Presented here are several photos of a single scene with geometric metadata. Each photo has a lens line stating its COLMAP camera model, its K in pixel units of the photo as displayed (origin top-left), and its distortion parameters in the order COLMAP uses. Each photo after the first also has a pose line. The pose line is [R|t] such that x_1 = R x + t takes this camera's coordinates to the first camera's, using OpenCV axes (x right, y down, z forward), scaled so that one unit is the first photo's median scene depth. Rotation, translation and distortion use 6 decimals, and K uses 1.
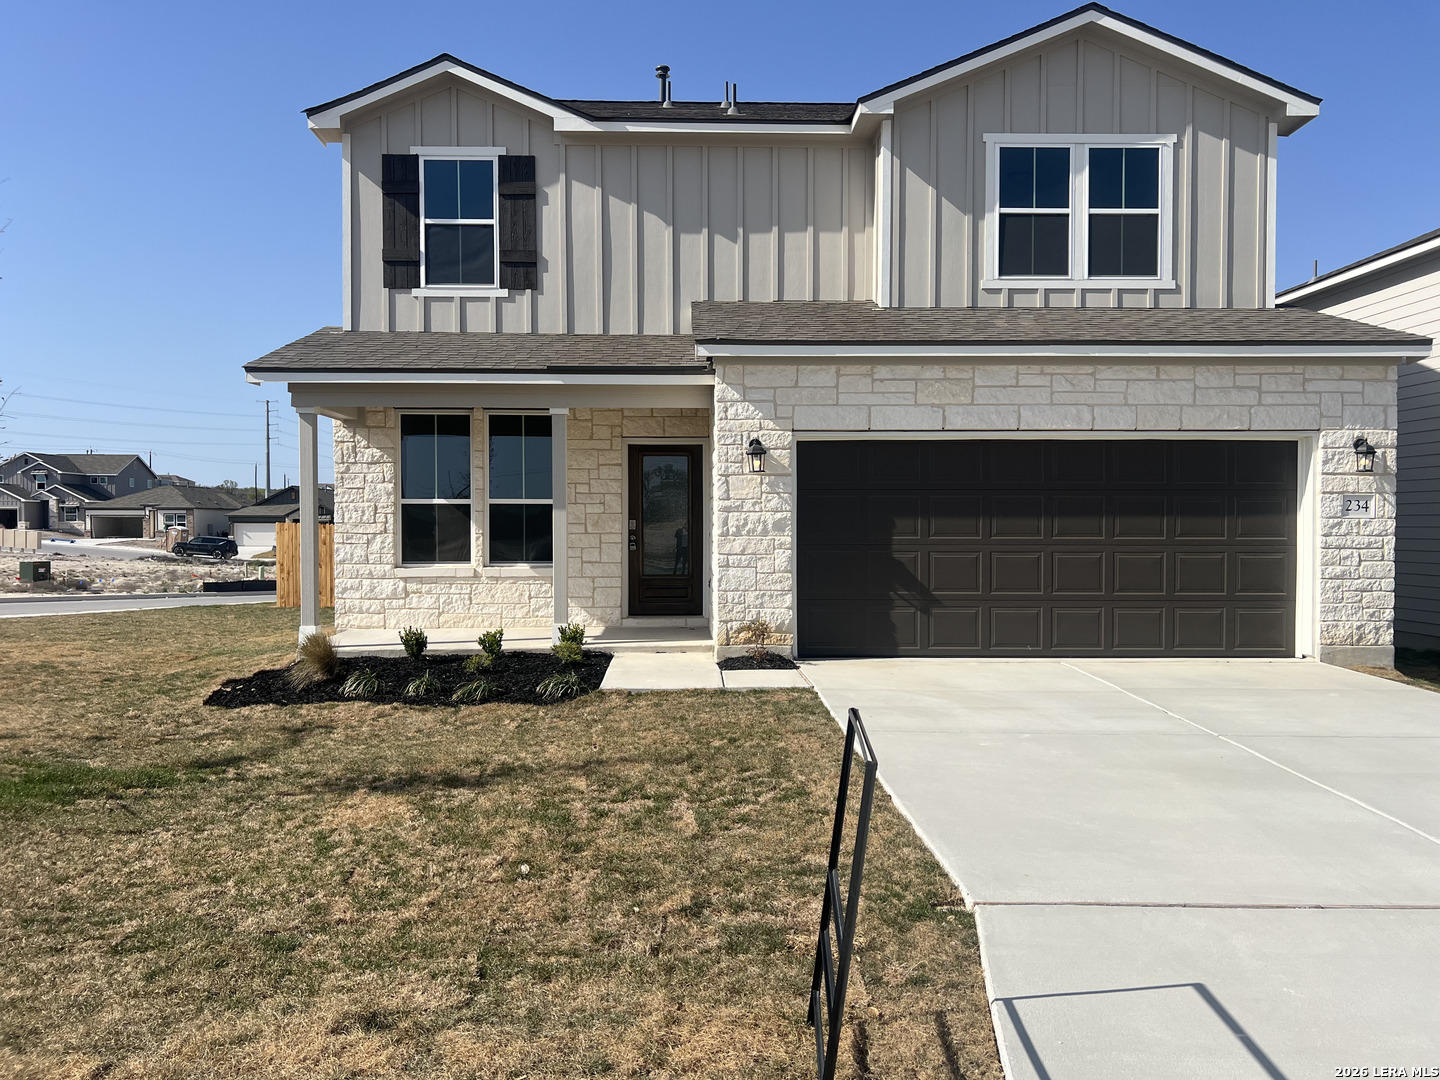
lens RADIAL K [[1088.5, 0, 709.6], [0, 1088.5, 555.1], [0, 0, 1]] dist [0.059458, -0.077361]
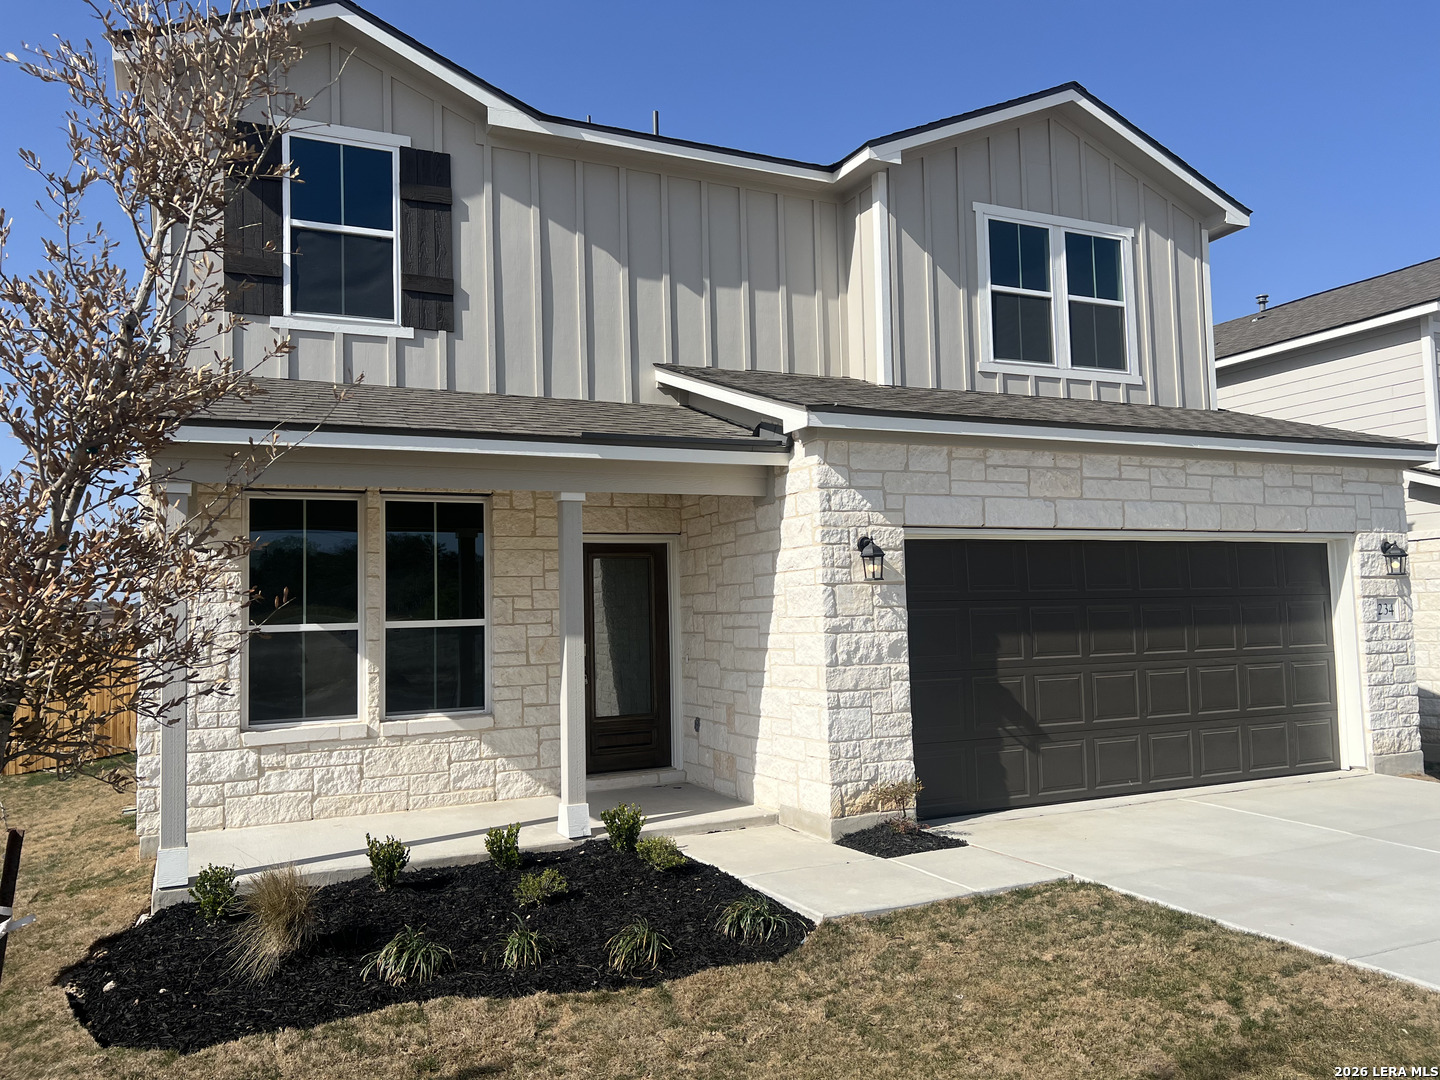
lens RADIAL K [[1083.0, 0, 702.8], [0, 1083.0, 547.2], [0, 0, 1]] dist [0.095857, -0.172002]
pose [[0.915447, 0.002410, 0.402432, -0.311624], [0.037468, 0.995128, -0.091190, -0.029137], [-0.400691, 0.098558, 0.910897, 0.298771]]
